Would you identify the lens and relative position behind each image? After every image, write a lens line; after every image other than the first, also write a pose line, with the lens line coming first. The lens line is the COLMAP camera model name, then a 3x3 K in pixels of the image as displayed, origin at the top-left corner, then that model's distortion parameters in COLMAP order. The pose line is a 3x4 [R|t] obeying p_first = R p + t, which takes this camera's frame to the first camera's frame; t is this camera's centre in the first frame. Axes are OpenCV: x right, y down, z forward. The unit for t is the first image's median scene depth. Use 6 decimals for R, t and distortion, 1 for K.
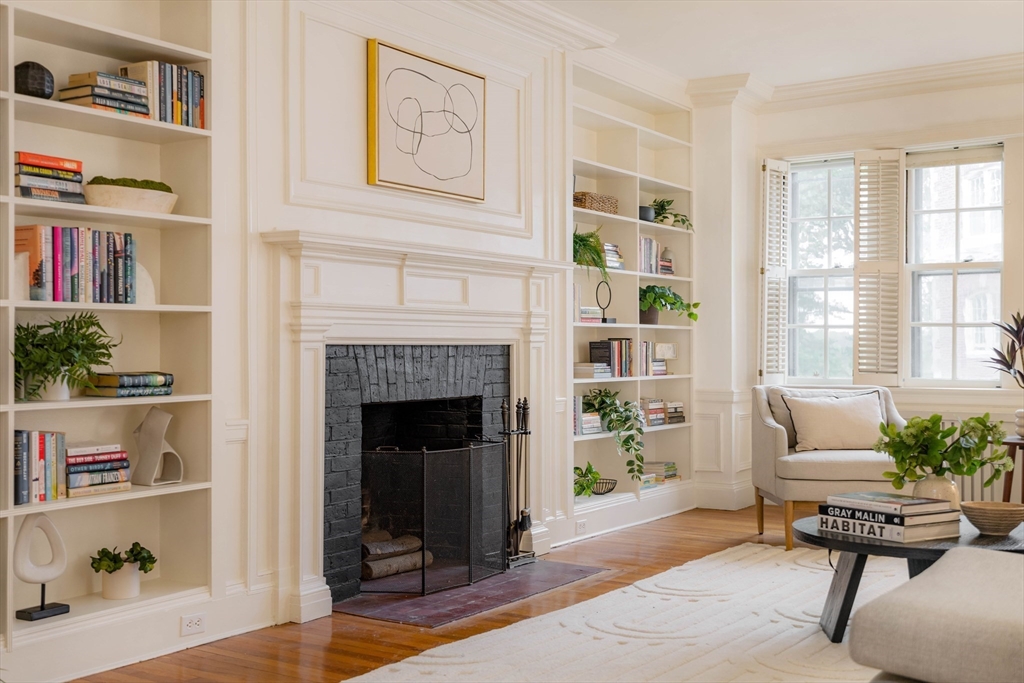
lens RADIAL K [[1176.2, 0, 502.5], [0, 1176.2, 341.9], [0, 0, 1]] dist [-0.001053, 0.000000]
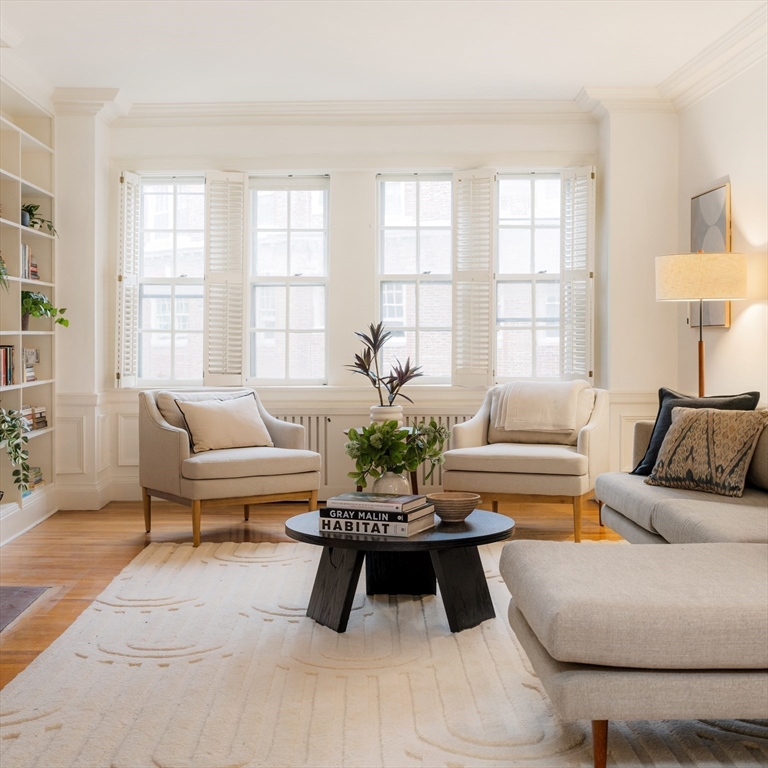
lens RADIAL K [[1101.6, 0, 367.2], [0, 1101.6, 337.0], [0, 0, 1]] dist [-0.001796, 0.000000]
pose [[0.840429, -0.000809, 0.541922, -0.159956], [-0.001739, 0.999990, 0.004191, -0.016133], [-0.541919, -0.004465, 0.840419, 0.075320]]
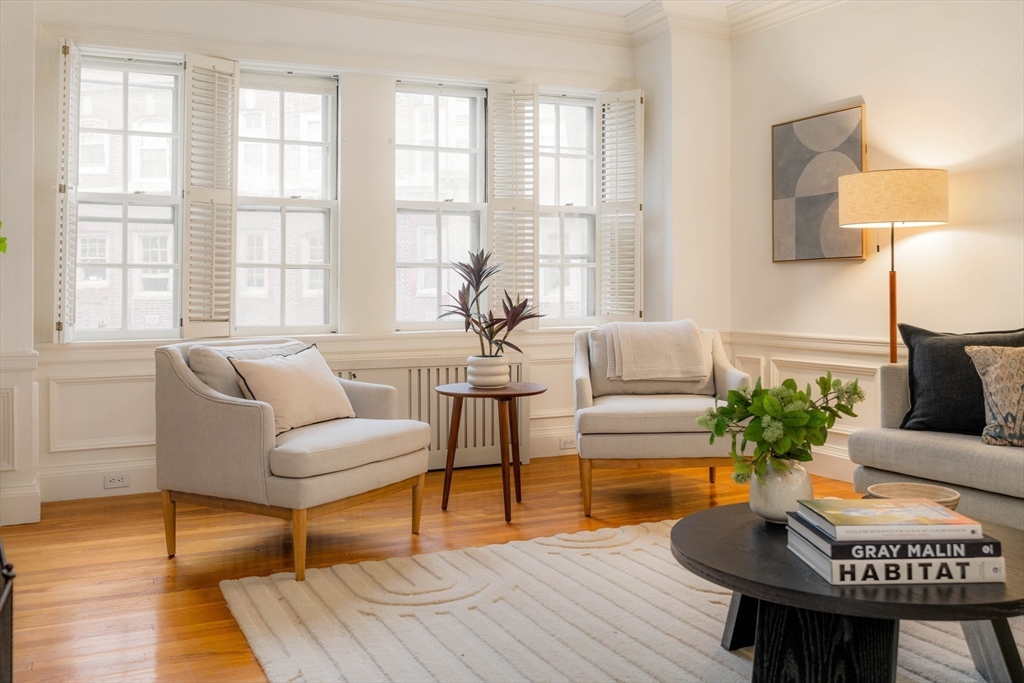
lens RADIAL K [[911.4, 0, 541.7], [0, 911.4, 284.8], [0, 0, 1]] dist [0.001645, -0.014224]
pose [[0.527901, 0.003673, 0.849298, -0.137113], [0.000269, 0.999990, -0.004492, 0.003783], [-0.849306, 0.002600, 0.527894, 0.565168]]
